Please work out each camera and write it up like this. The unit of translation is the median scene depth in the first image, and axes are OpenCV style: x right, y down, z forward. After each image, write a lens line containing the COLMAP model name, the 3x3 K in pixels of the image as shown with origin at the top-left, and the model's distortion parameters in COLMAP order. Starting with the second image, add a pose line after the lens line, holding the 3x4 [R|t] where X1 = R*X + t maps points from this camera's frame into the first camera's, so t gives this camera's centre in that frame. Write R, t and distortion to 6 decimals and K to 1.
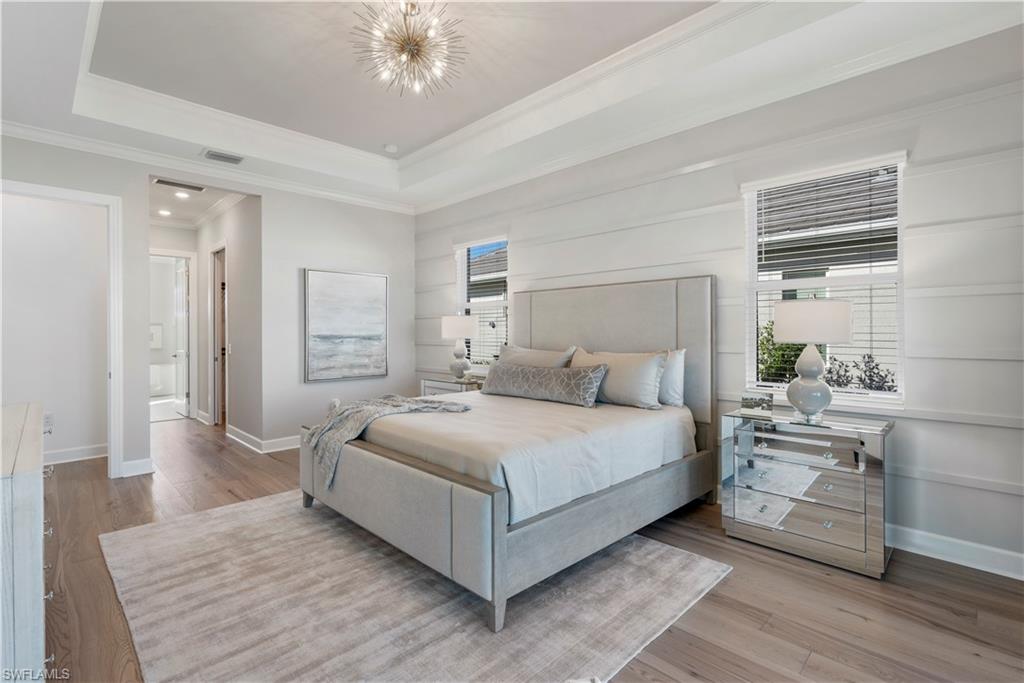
lens RADIAL K [[472.1, 0, 508.9], [0, 472.1, 335.3], [0, 0, 1]] dist [-0.001515, -0.000286]
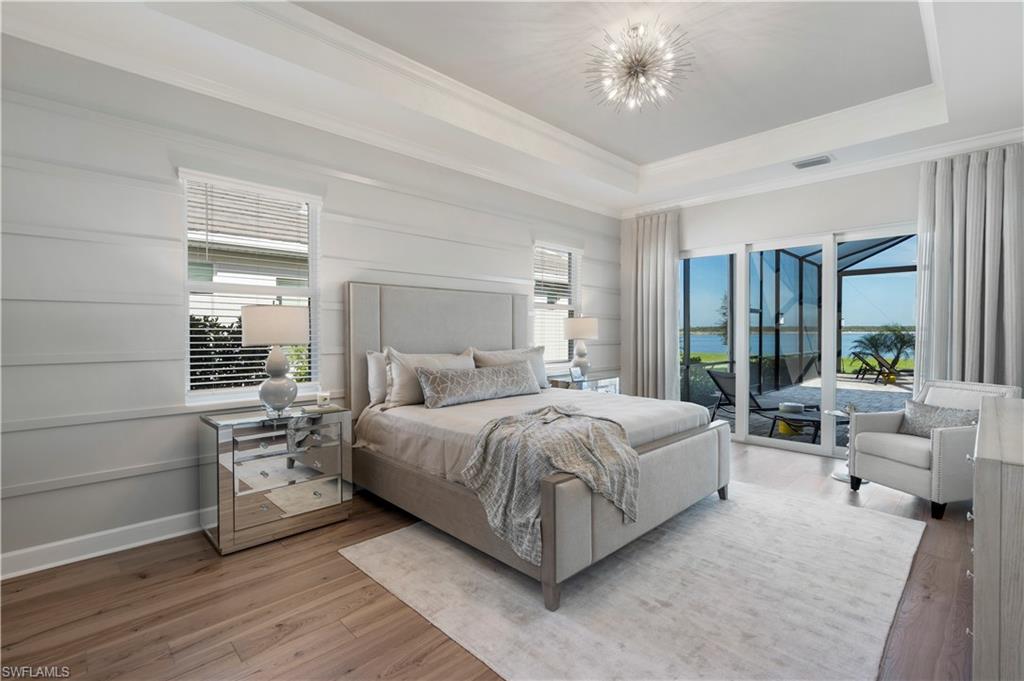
lens RADIAL K [[472.1, 0, 508.9], [0, 472.1, 334.3], [0, 0, 1]] dist [-0.001515, -0.000286]
pose [[0.004392, 0.003576, 0.999984, -0.805401], [0.007002, 0.999969, -0.003607, -0.000010], [-0.999966, 0.007018, 0.004367, 0.800714]]
